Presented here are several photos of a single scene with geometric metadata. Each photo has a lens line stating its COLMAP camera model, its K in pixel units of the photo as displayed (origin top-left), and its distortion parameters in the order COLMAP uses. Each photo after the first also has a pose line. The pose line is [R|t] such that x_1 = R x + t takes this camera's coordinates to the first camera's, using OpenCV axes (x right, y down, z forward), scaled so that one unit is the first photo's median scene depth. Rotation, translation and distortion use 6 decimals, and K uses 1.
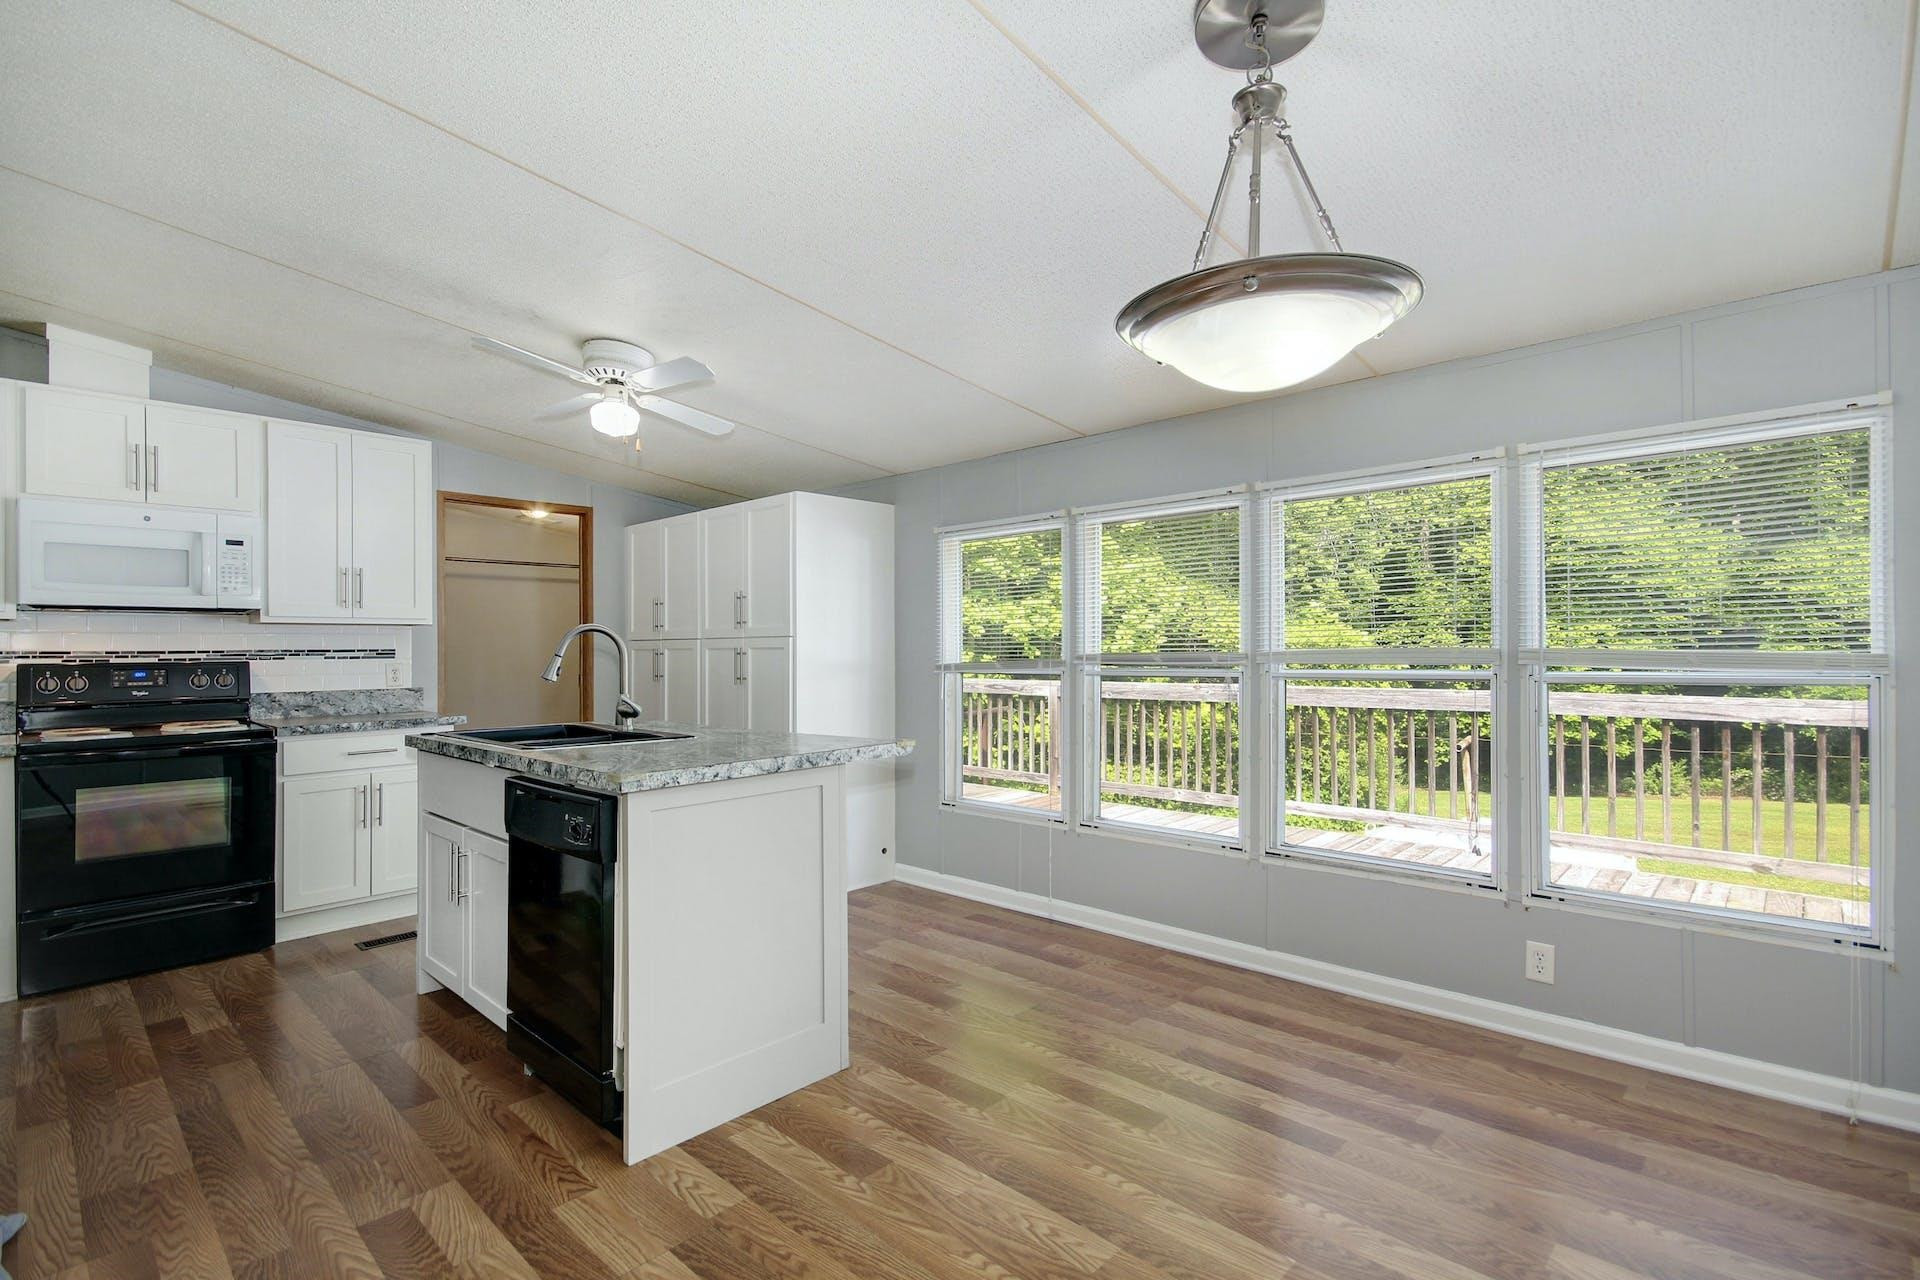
lens RADIAL K [[879.2, 0, 960.3], [0, 879.2, 645.4], [0, 0, 1]] dist [-0.001458, -0.014803]
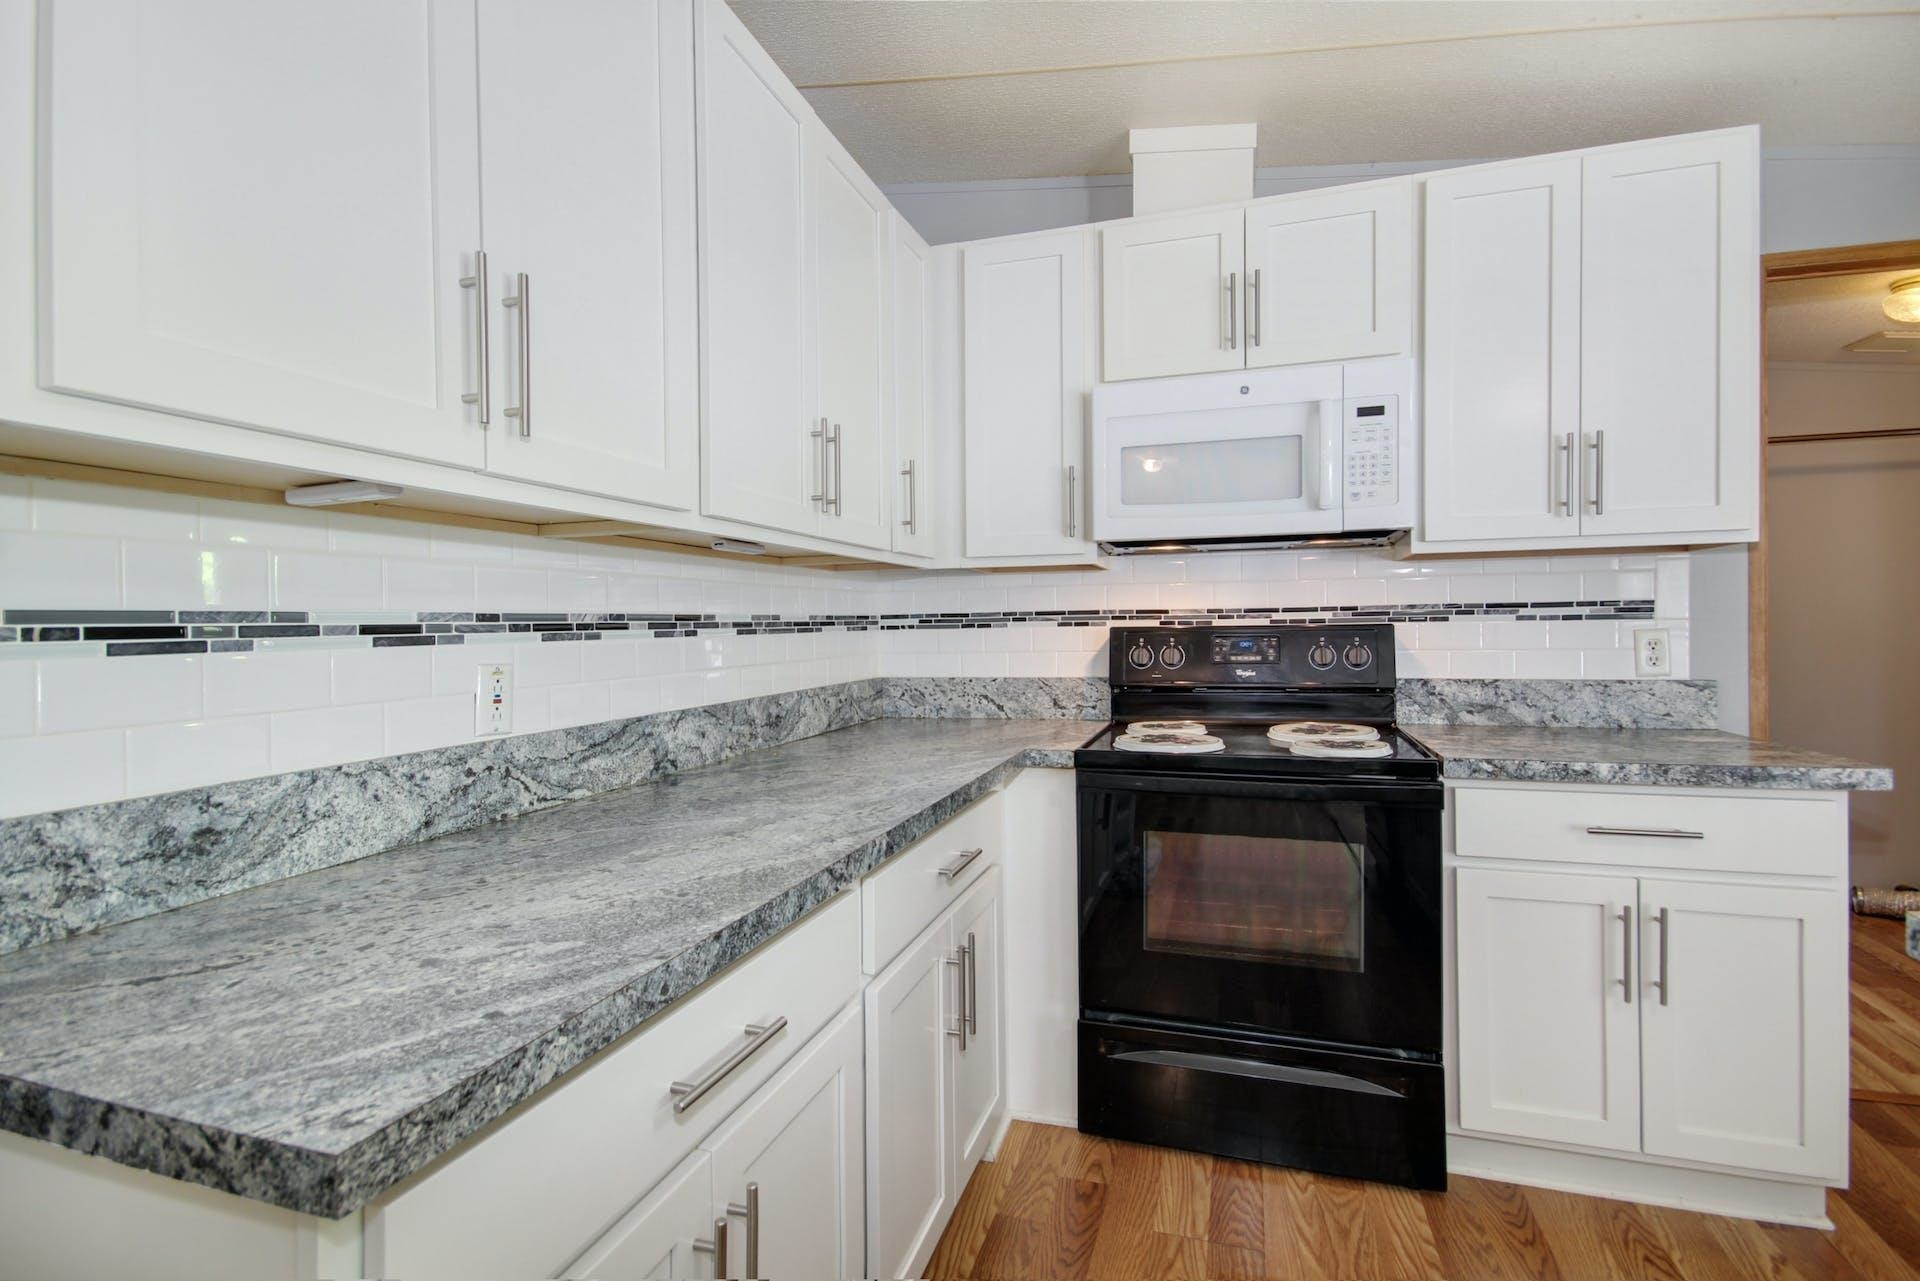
lens RADIAL K [[907.6, 0, 985.3], [0, 907.6, 635.9], [0, 0, 1]] dist [0.033302, -0.000166]
pose [[0.448373, 0.014513, -0.893729, -0.429867], [0.013586, 0.999642, 0.023049, 0.009116], [0.893743, -0.022477, 0.448015, 0.529266]]
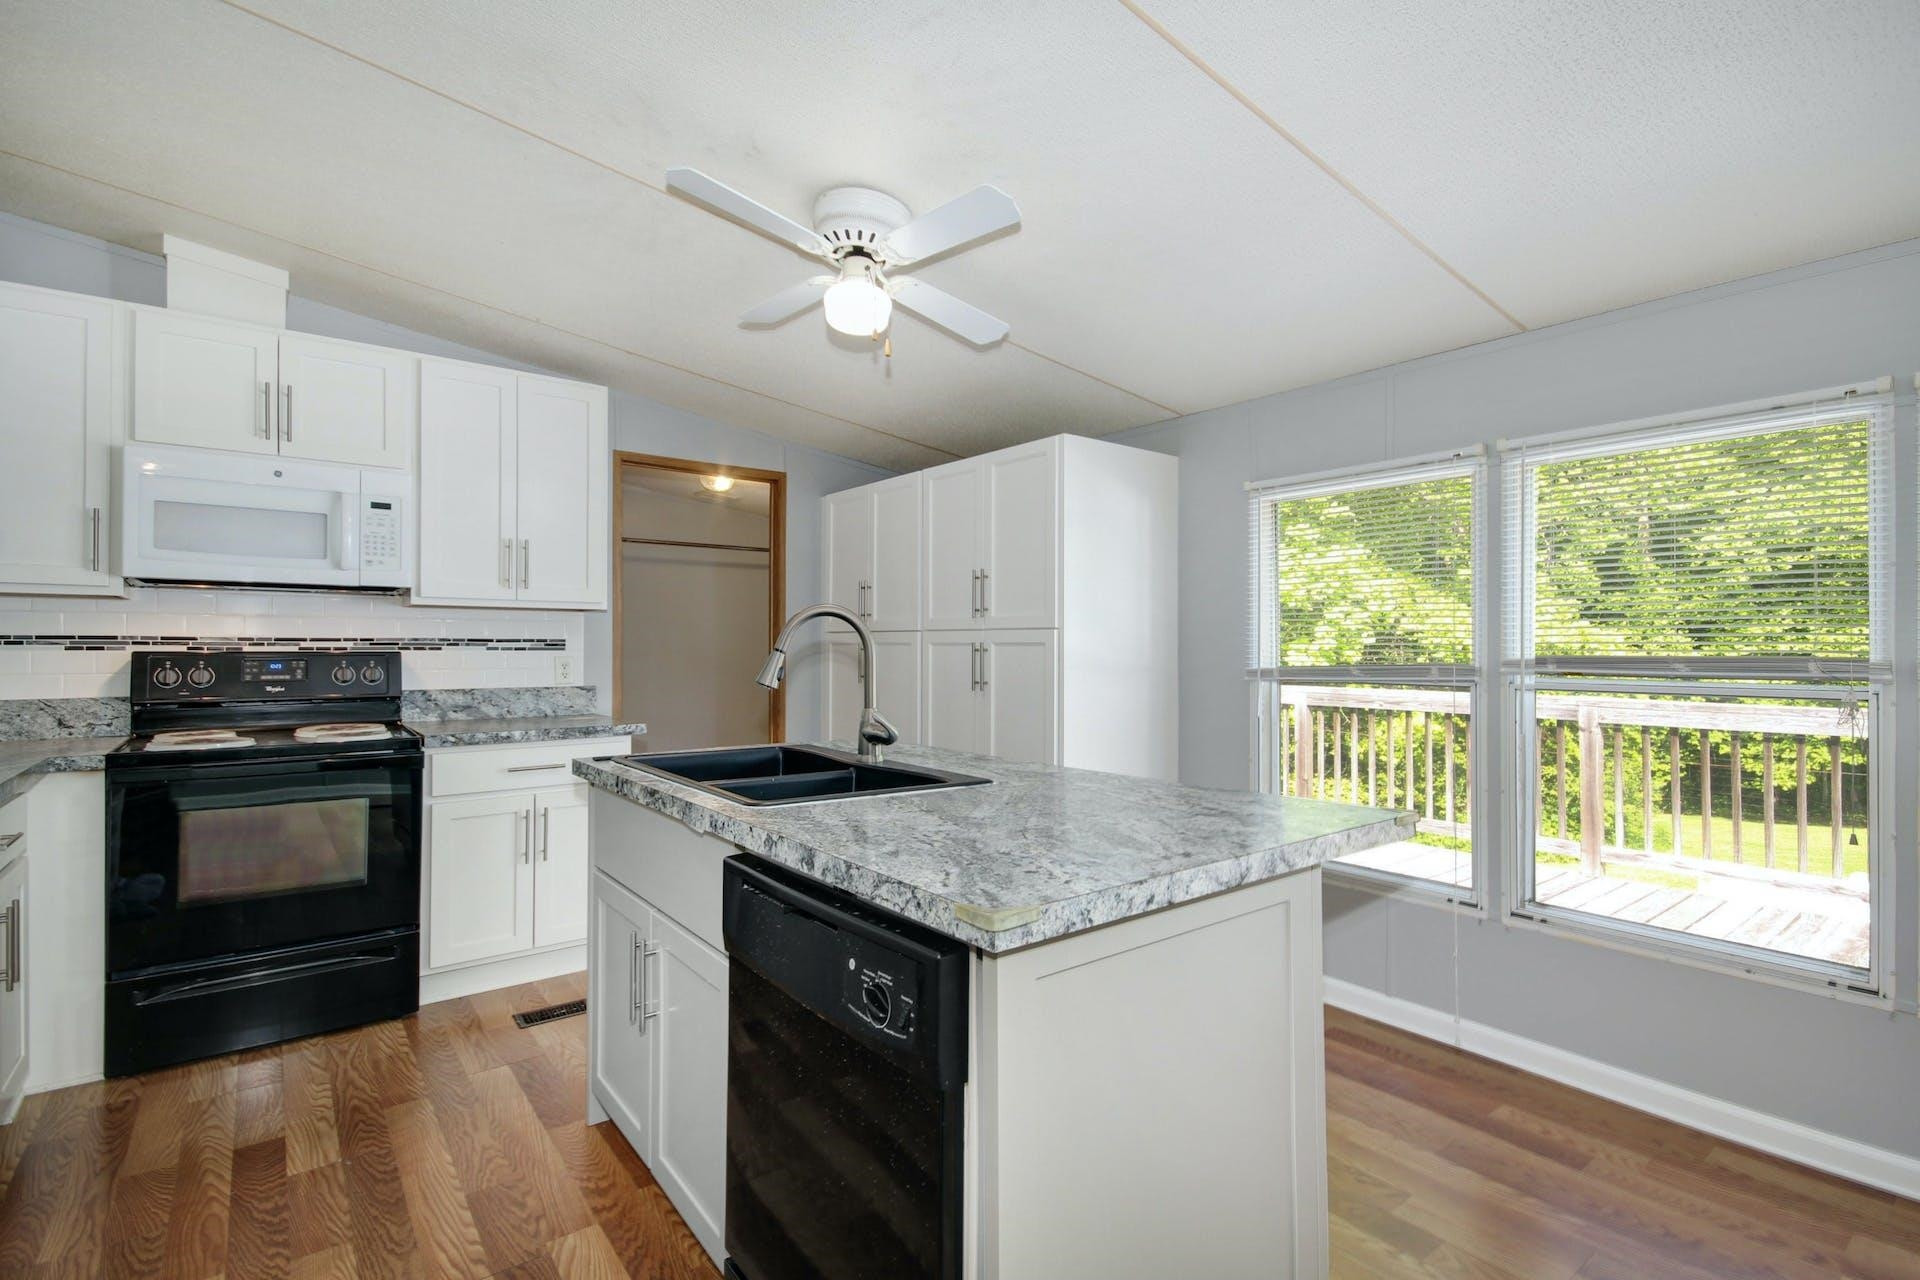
lens RADIAL K [[877.3, 0, 970.6], [0, 877.3, 653.1], [0, 0, 1]] dist [-0.017517, -0.000542]
pose [[0.989314, 0.013568, -0.145169, -0.173471], [-0.011840, 0.999848, 0.012760, 0.002715], [0.145320, -0.010905, 0.989325, 0.284047]]
